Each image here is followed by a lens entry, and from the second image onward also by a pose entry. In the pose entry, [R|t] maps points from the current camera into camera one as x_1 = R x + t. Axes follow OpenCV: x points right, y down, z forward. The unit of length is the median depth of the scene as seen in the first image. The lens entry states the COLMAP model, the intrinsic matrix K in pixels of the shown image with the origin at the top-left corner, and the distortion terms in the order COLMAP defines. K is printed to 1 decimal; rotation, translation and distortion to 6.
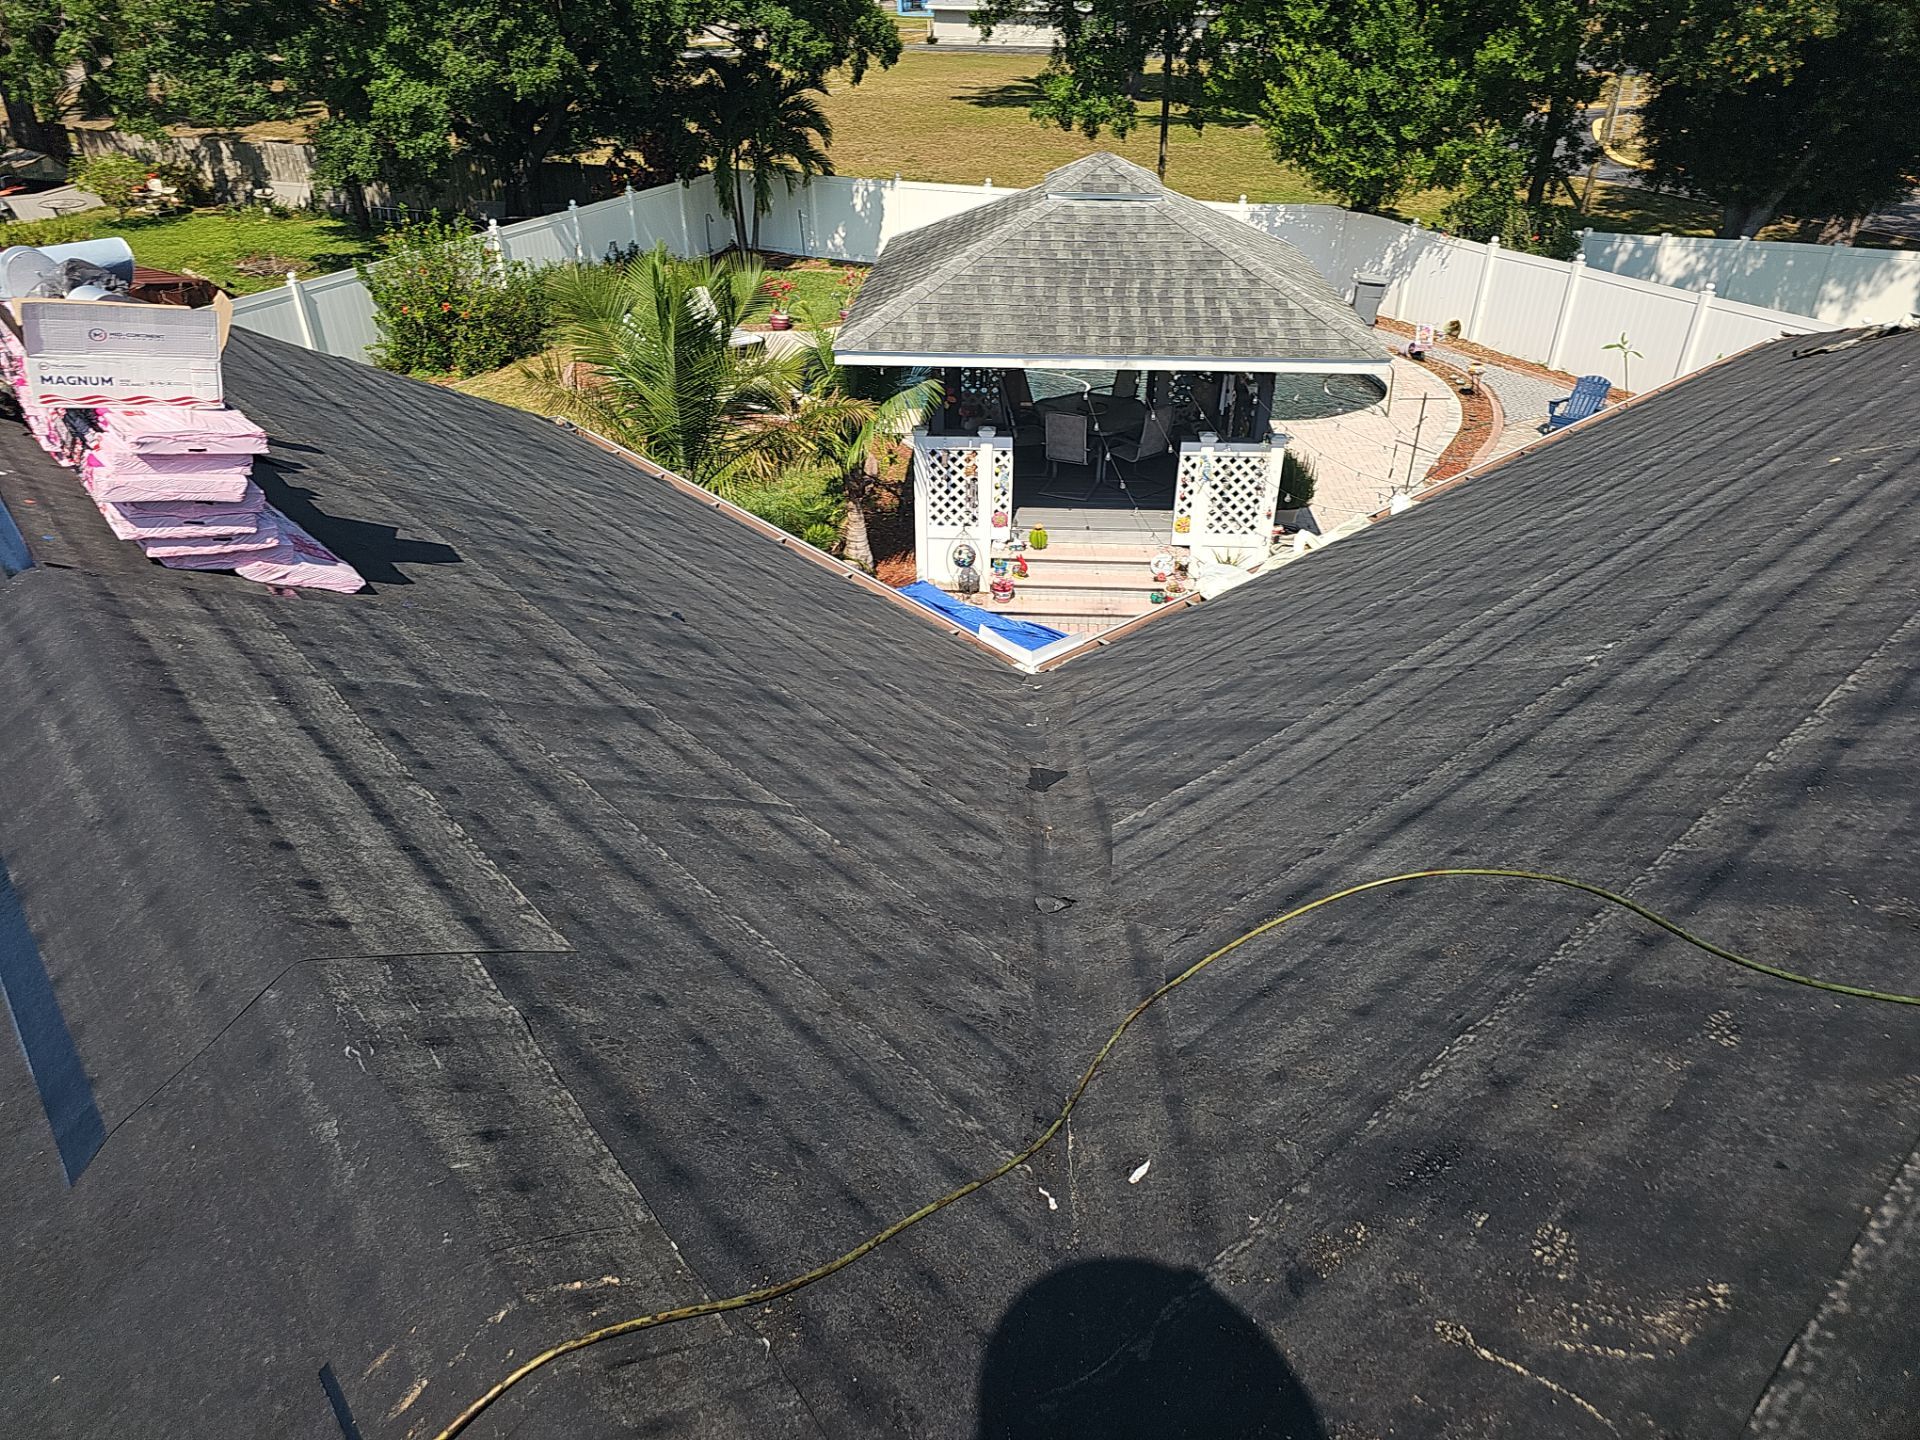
lens RADIAL K [[1281.3, 0, 966.0], [0, 1281.3, 723.9], [0, 0, 1]] dist [0.052422, -0.028072]
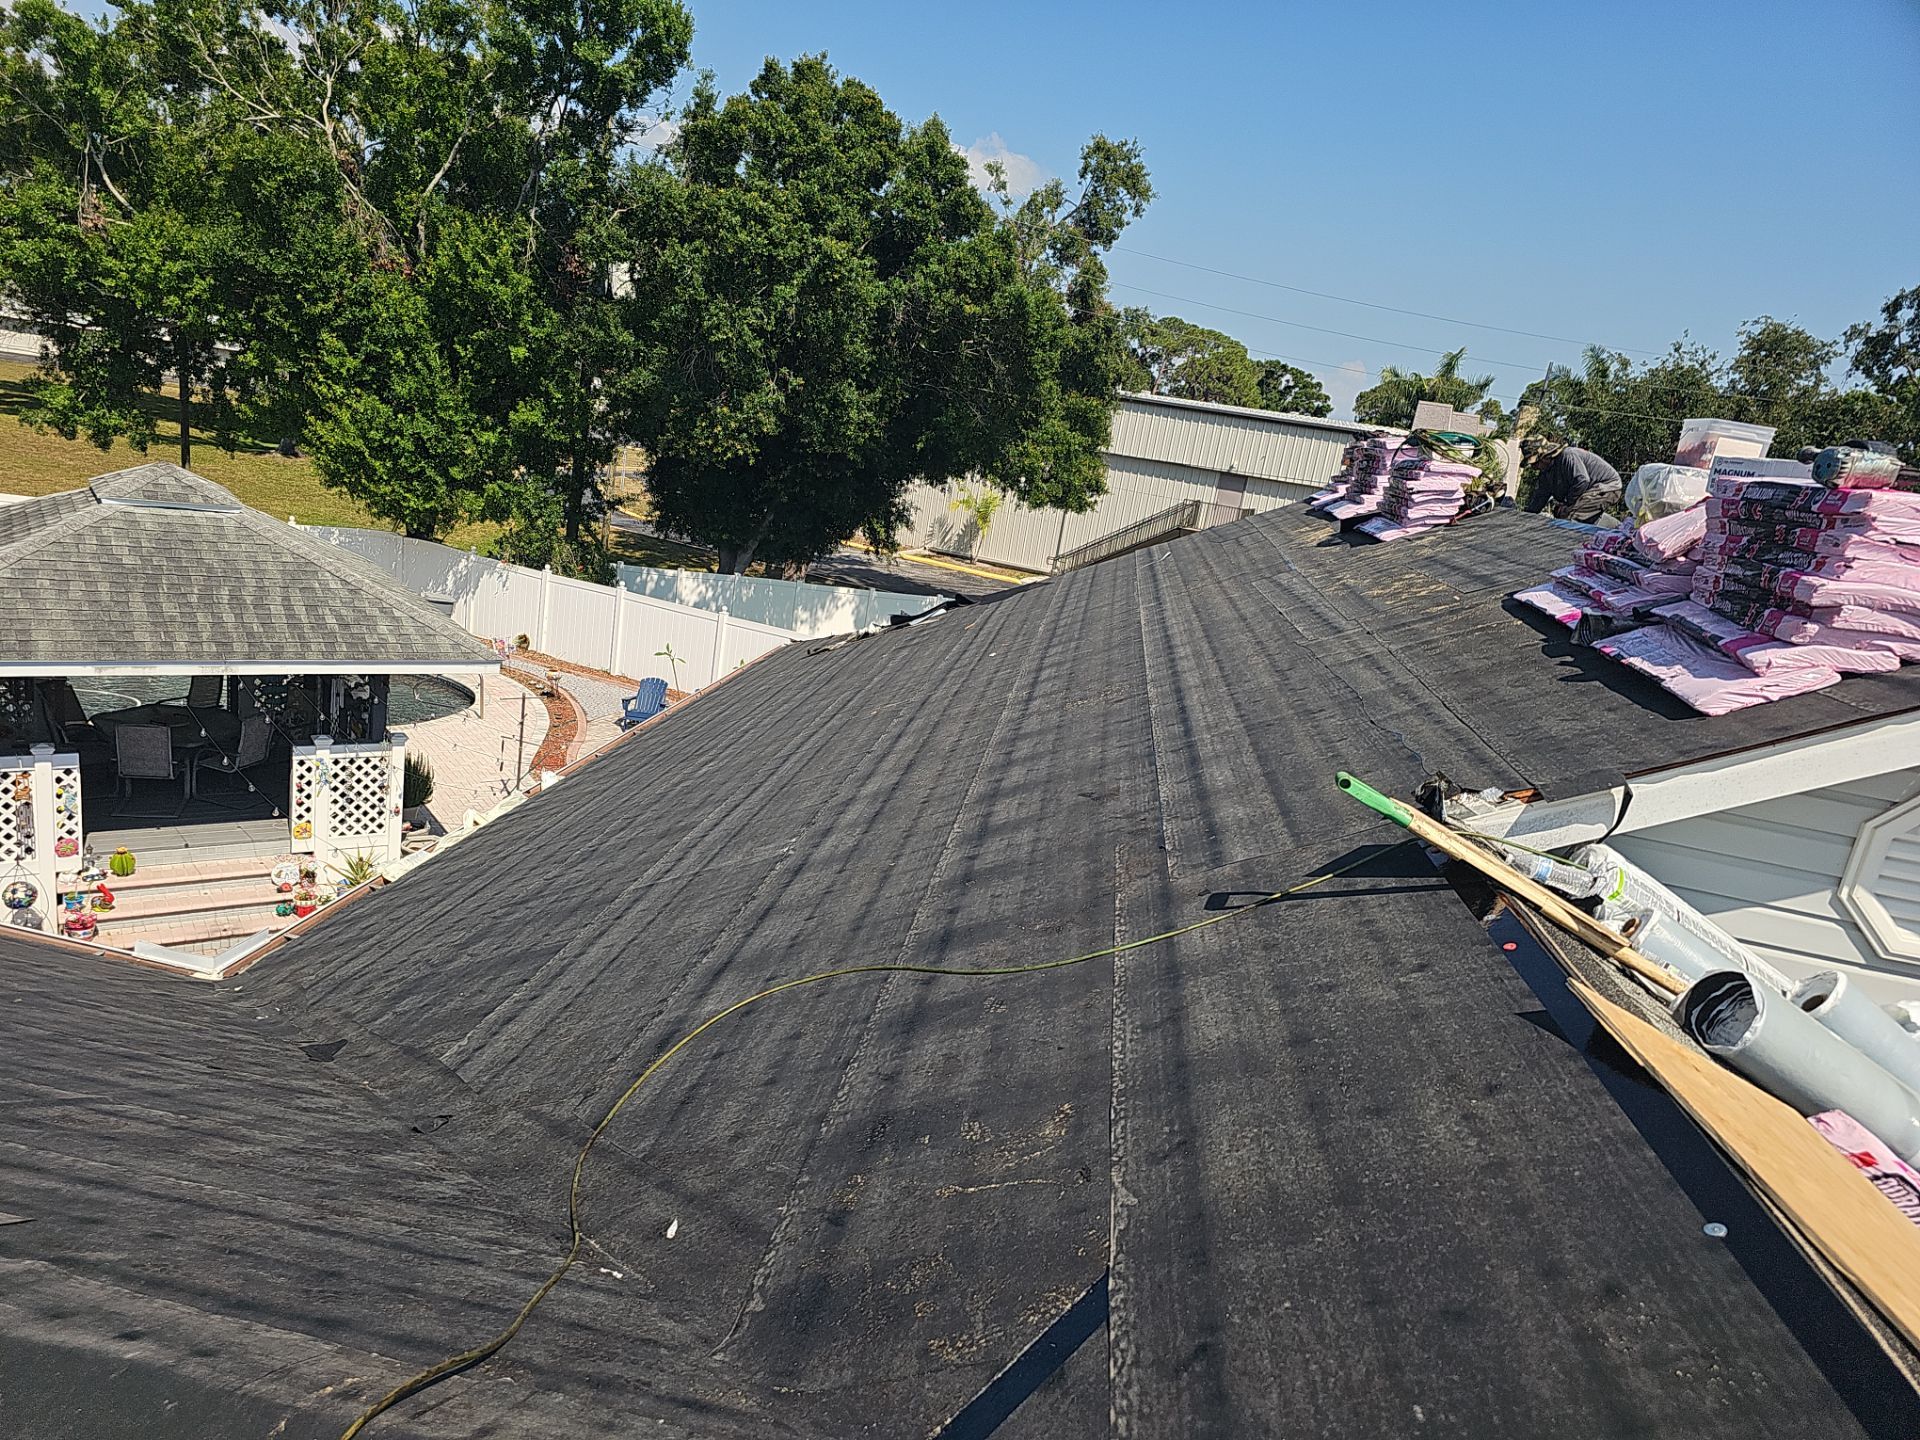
lens RADIAL K [[1269.5, 0, 960.0], [0, 1269.5, 720.0], [0, 0, 1]] dist [0.119917, -0.100099]
pose [[0.761026, -0.054339, 0.646442, -0.070962], [0.209331, 0.963751, -0.165425, 0.024571], [-0.614020, 0.261213, 0.744814, -0.035679]]
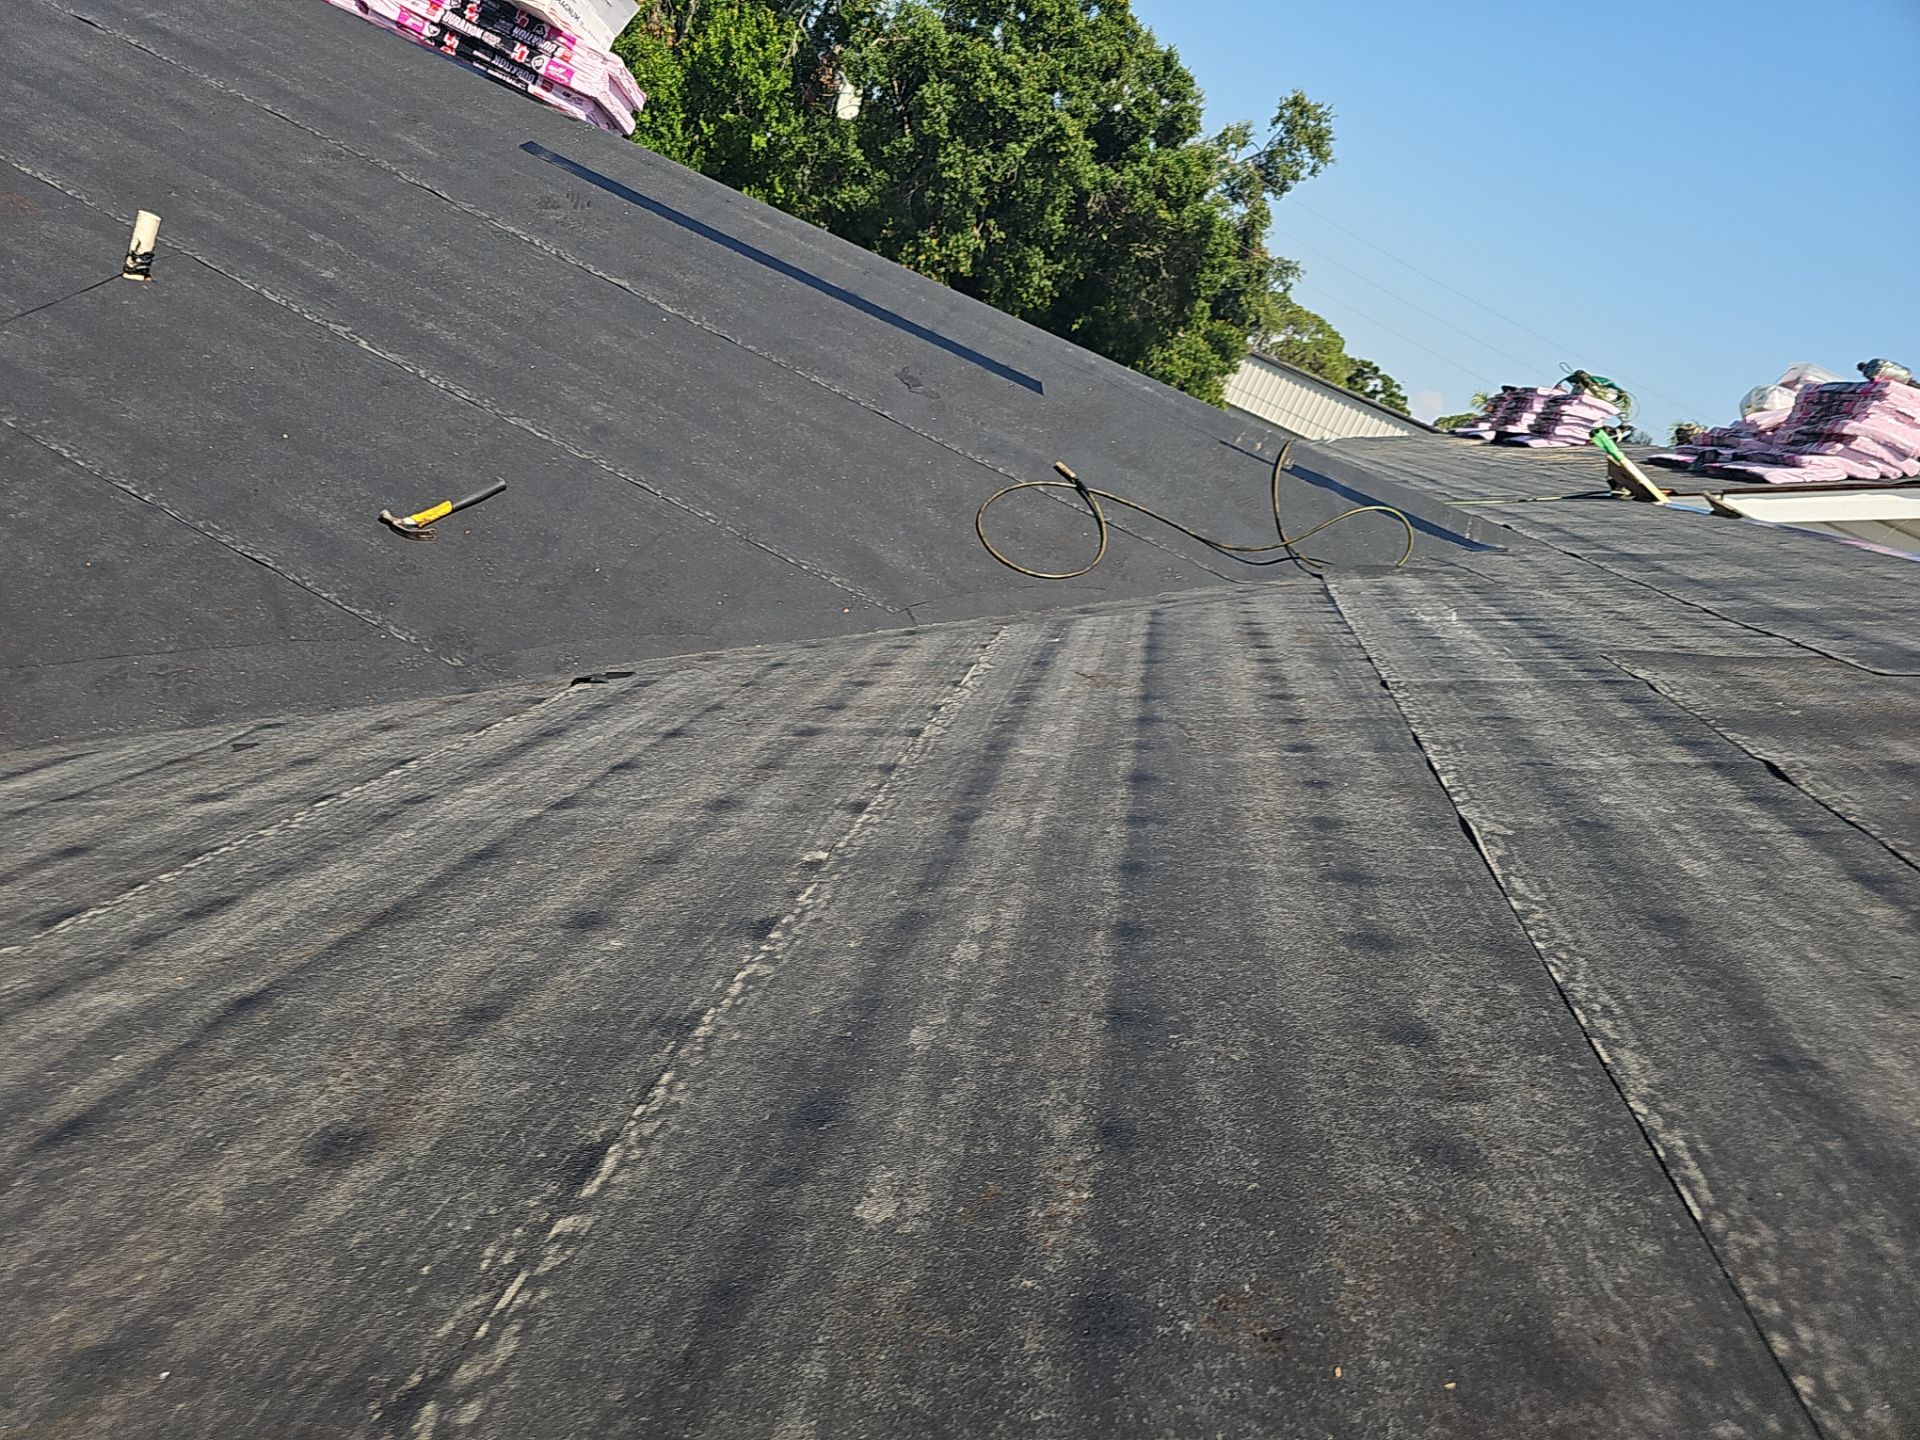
lens RADIAL K [[1281.3, 0, 966.0], [0, 1281.3, 723.9], [0, 0, 1]] dist [0.052422, -0.028072]
pose [[0.741724, 0.102977, 0.662753, -0.264135], [-0.047610, 0.993734, -0.101121, 0.134768], [-0.669014, 0.043451, 0.741979, -0.076026]]
